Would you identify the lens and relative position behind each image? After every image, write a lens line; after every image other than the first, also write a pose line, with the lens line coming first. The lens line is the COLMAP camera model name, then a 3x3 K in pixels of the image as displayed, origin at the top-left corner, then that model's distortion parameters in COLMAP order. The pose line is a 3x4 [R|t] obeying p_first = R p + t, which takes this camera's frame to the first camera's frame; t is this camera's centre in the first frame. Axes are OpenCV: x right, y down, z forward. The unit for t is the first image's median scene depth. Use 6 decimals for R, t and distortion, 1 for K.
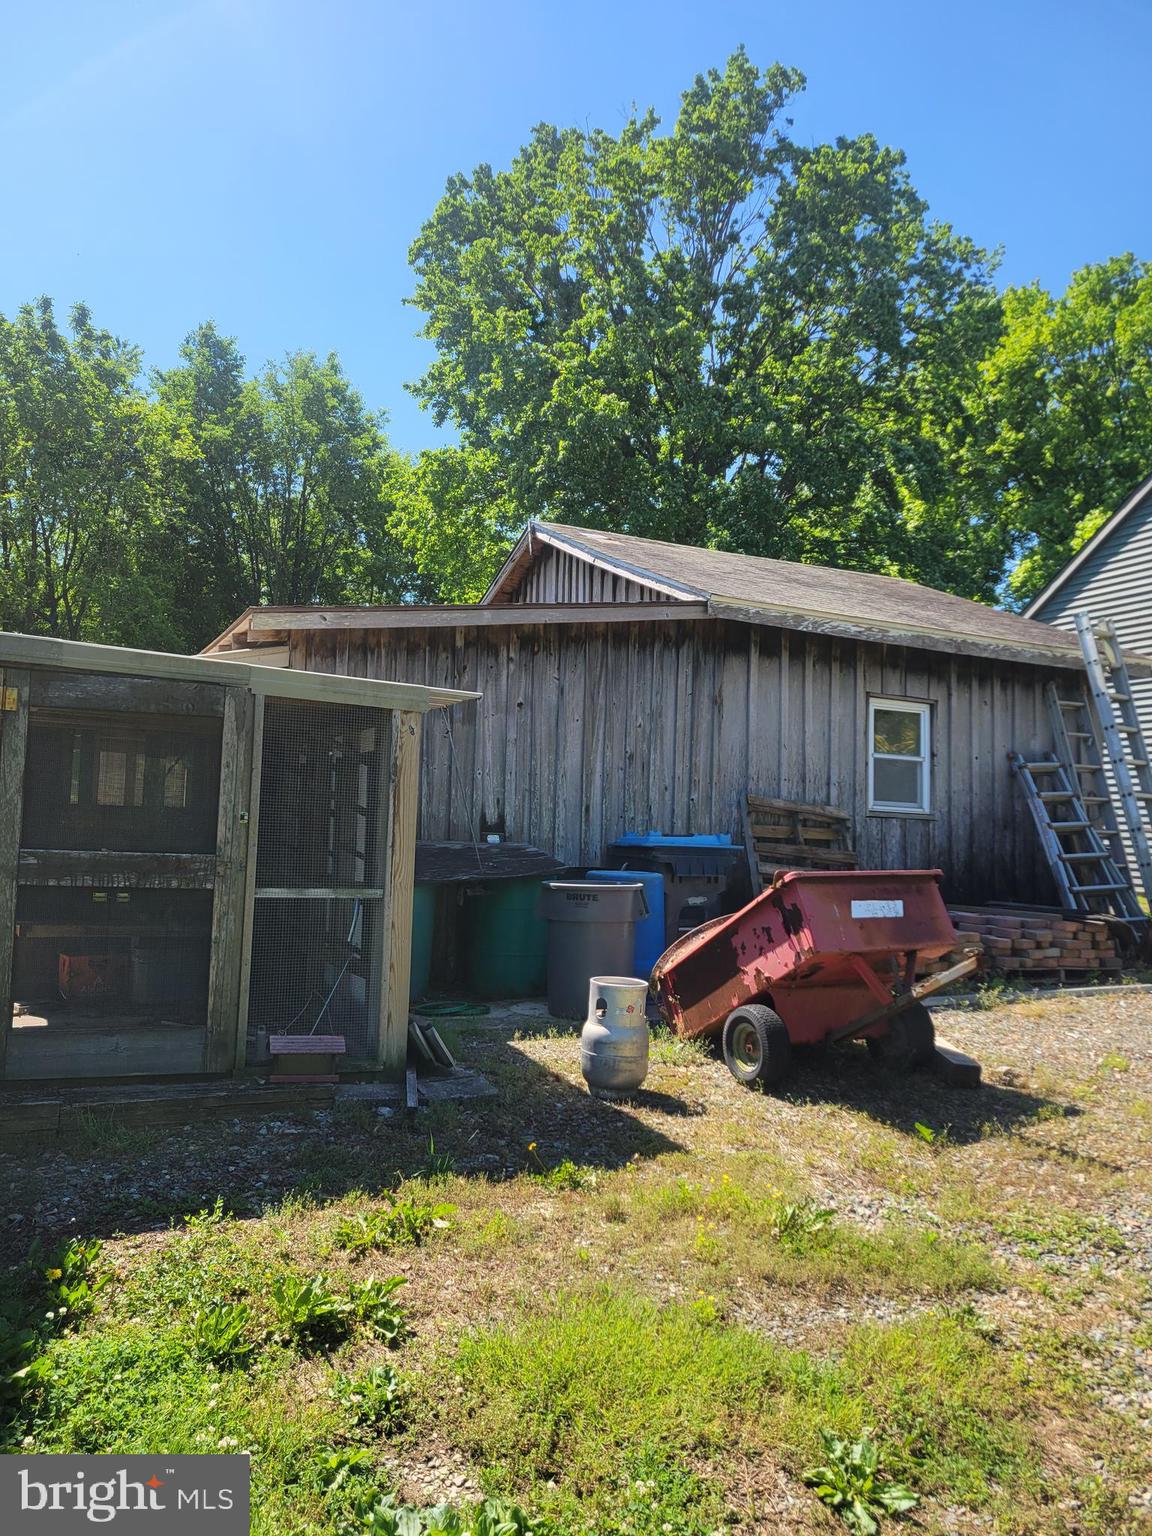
lens RADIAL K [[1153.1, 0, 571.9], [0, 1153.1, 777.9], [0, 0, 1]] dist [0.055829, -0.005727]
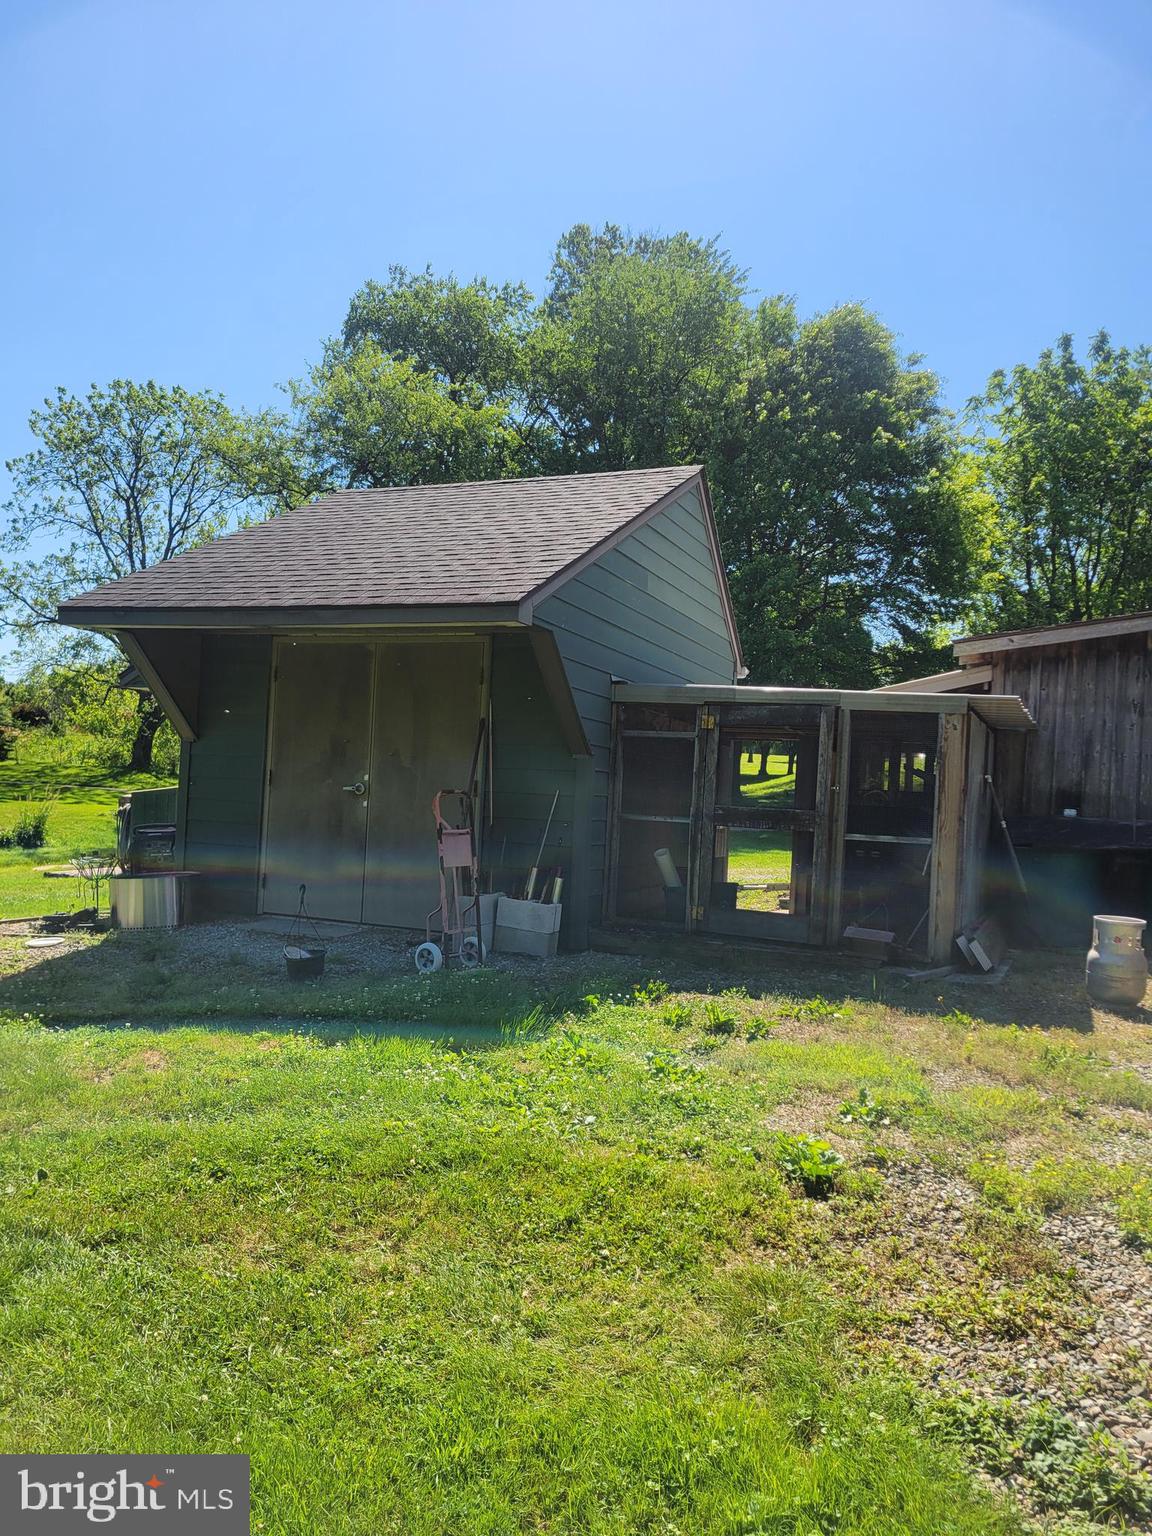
lens RADIAL K [[1153.1, 0, 576.0], [0, 1153.1, 764.0], [0, 0, 1]] dist [0.055829, -0.005727]
pose [[0.645607, -0.025902, -0.763231, 0.483816], [0.010664, 0.999633, -0.024904, 0.025848], [0.763595, 0.007939, 0.645646, -0.201870]]
